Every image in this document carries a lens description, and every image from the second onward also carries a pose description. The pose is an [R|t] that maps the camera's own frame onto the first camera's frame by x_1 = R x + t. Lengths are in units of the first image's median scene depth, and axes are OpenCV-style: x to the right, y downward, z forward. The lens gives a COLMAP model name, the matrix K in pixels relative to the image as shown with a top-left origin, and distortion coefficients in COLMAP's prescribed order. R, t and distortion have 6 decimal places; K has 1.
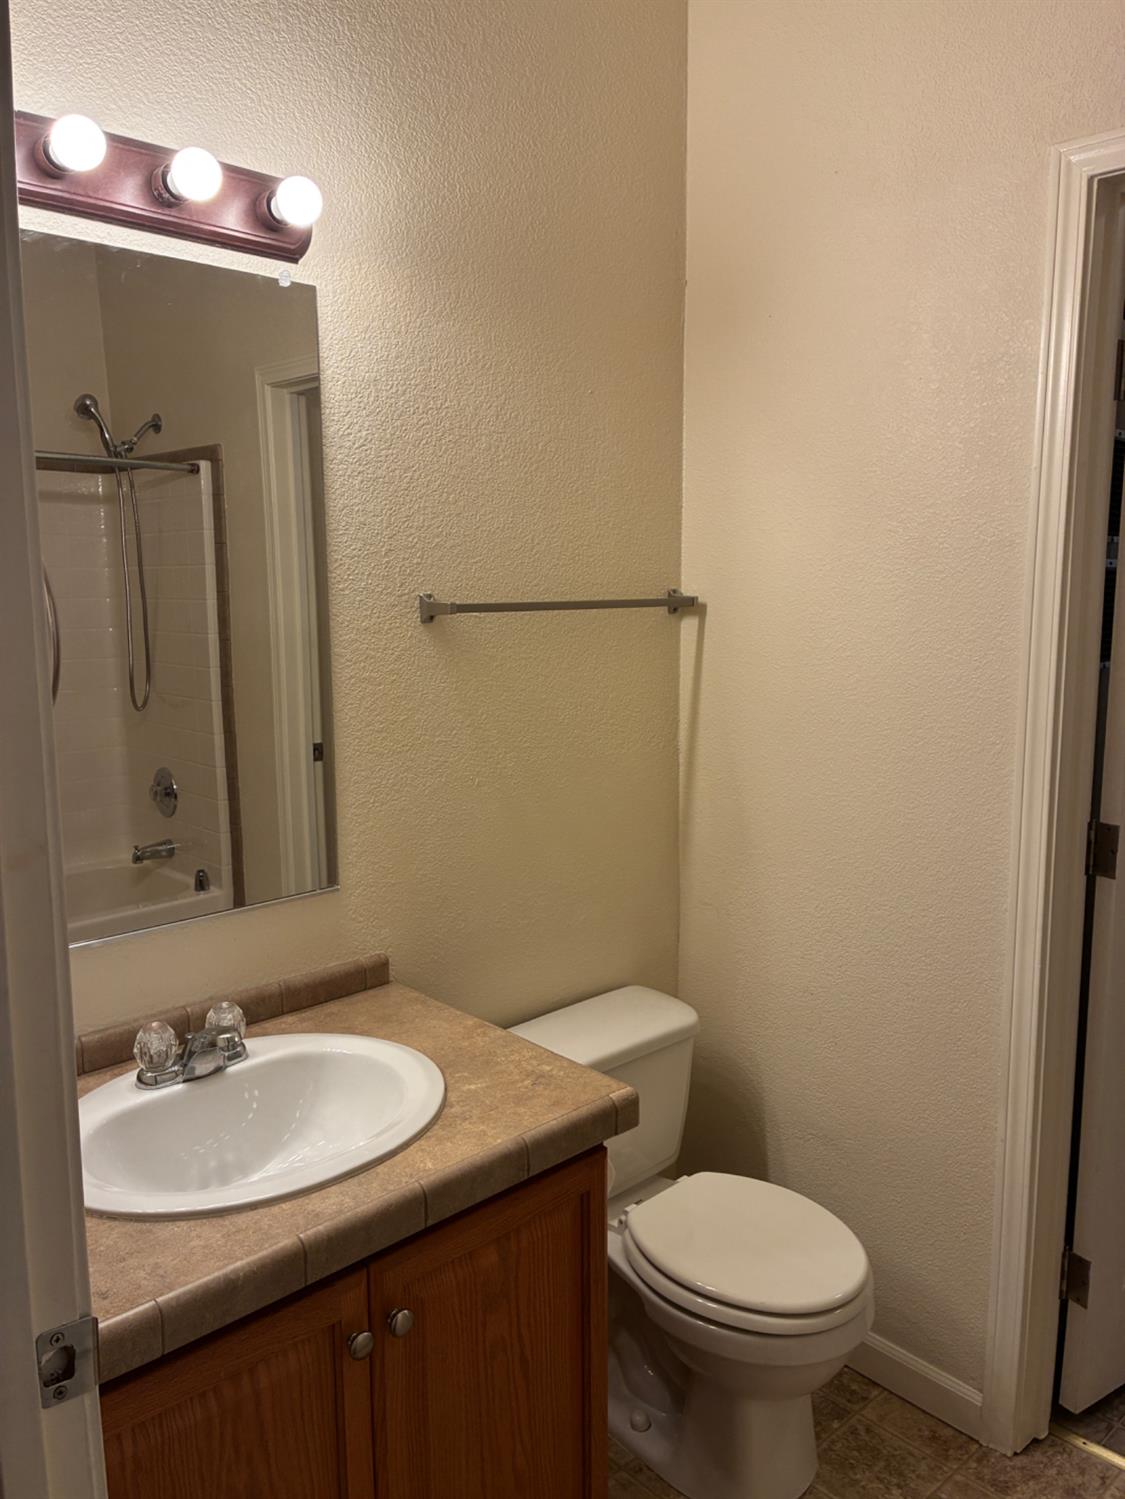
lens RADIAL K [[1129.9, 0, 562.5], [0, 1129.9, 749.5], [0, 0, 1]] dist [0.044500, -0.038608]
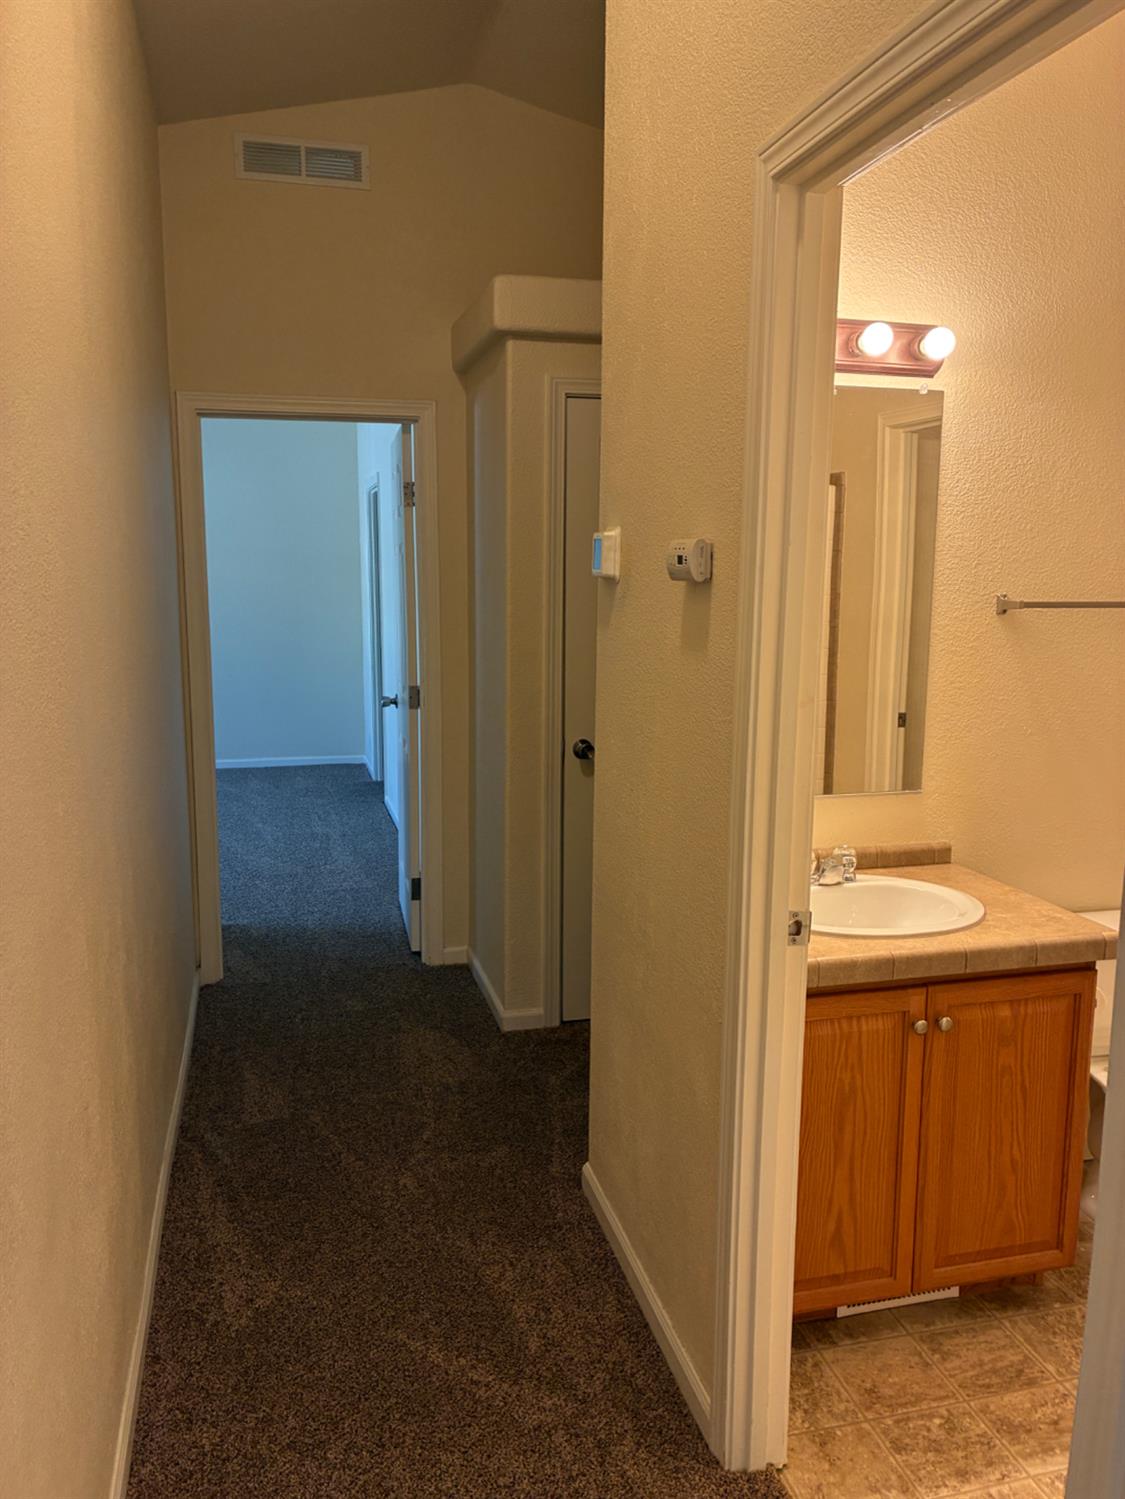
lens RADIAL K [[1129.9, 0, 562.5], [0, 1129.9, 749.5], [0, 0, 1]] dist [0.044500, -0.038608]
pose [[0.880214, 0.083322, -0.467205, 0.094742], [-0.082319, 0.996350, 0.022602, 0.086180], [0.467383, 0.018565, 0.883860, -0.639070]]
